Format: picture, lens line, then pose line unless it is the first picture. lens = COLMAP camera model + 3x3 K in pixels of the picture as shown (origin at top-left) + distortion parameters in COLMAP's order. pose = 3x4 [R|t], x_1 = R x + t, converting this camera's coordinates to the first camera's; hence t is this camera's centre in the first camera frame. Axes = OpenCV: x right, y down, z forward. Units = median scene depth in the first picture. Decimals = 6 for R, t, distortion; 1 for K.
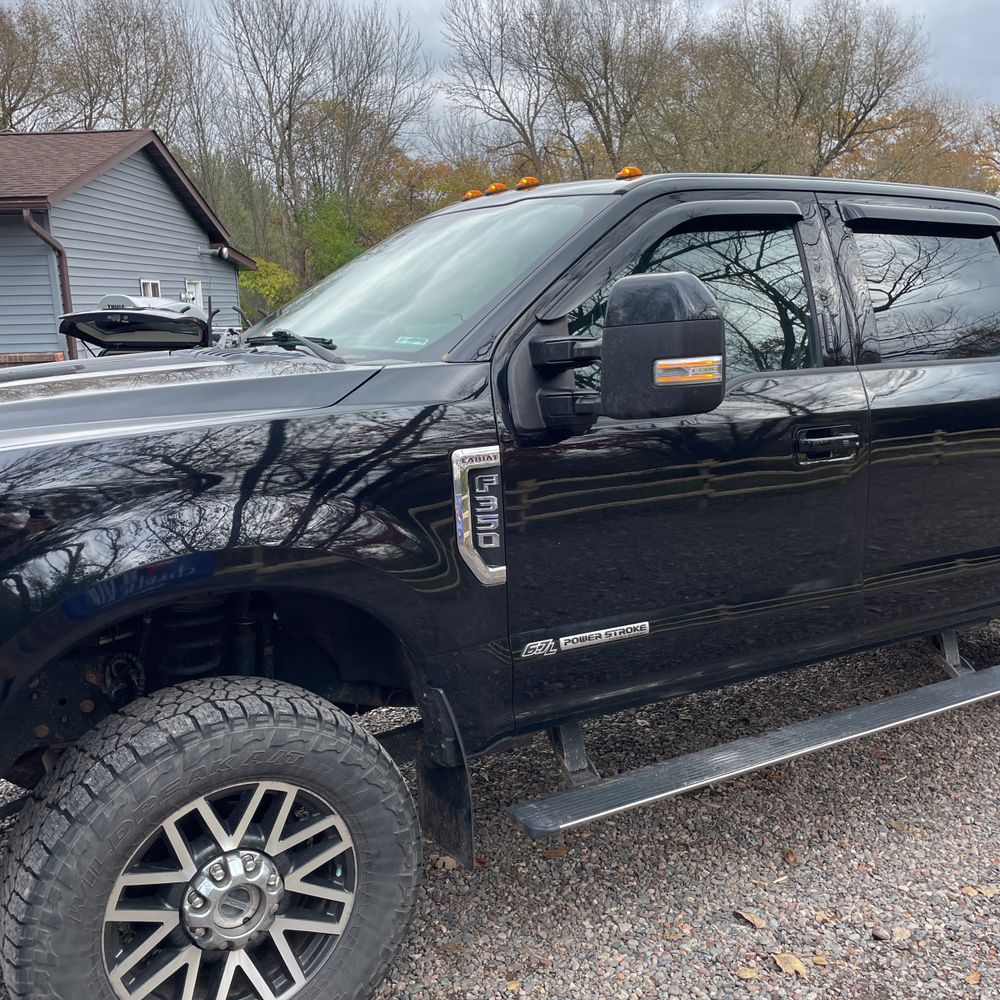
lens RADIAL K [[1025.2, 0, 503.4], [0, 1025.2, 496.5], [0, 0, 1]] dist [0.083756, -0.118629]
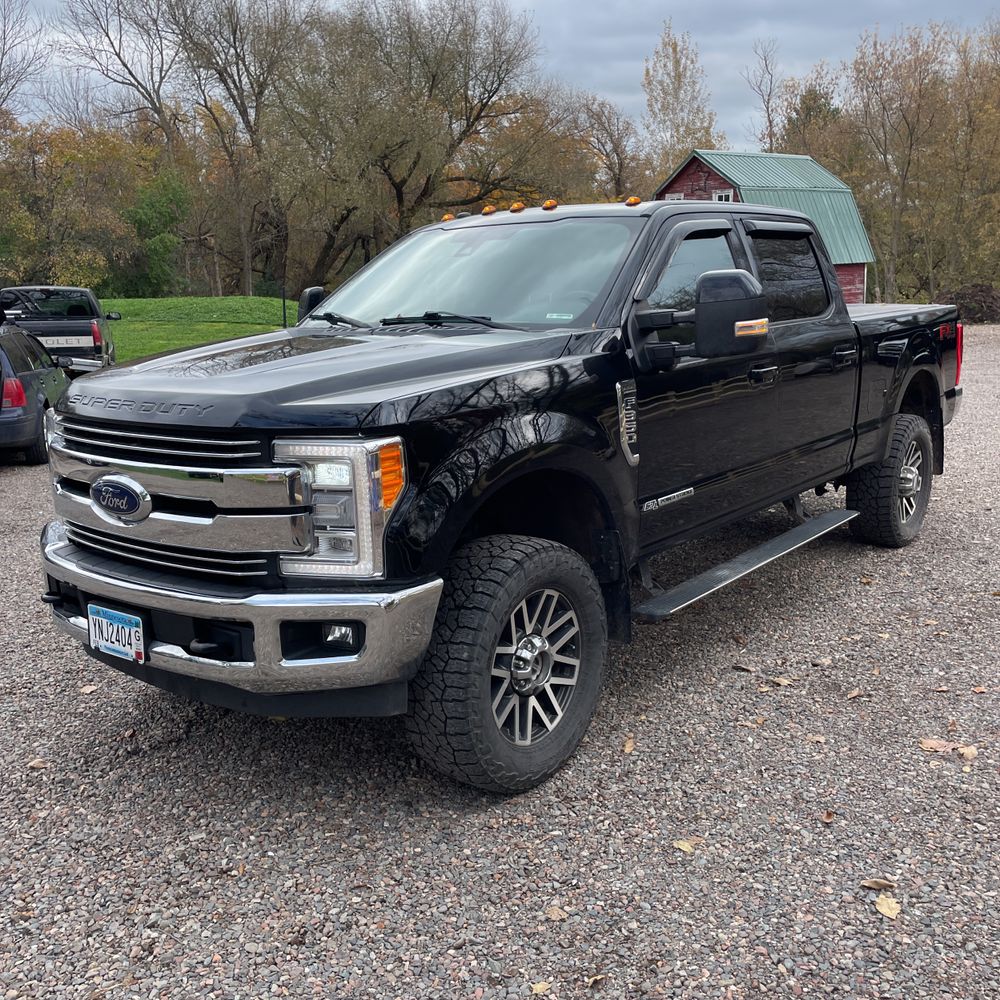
lens RADIAL K [[1021.8, 0, 504.9], [0, 1021.8, 504.7], [0, 0, 1]] dist [0.079081, -0.098377]
pose [[0.936959, -0.088960, 0.337926, -0.638128], [0.077558, 0.995873, 0.047125, 0.047279], [-0.340724, -0.017945, 0.939992, -0.381295]]
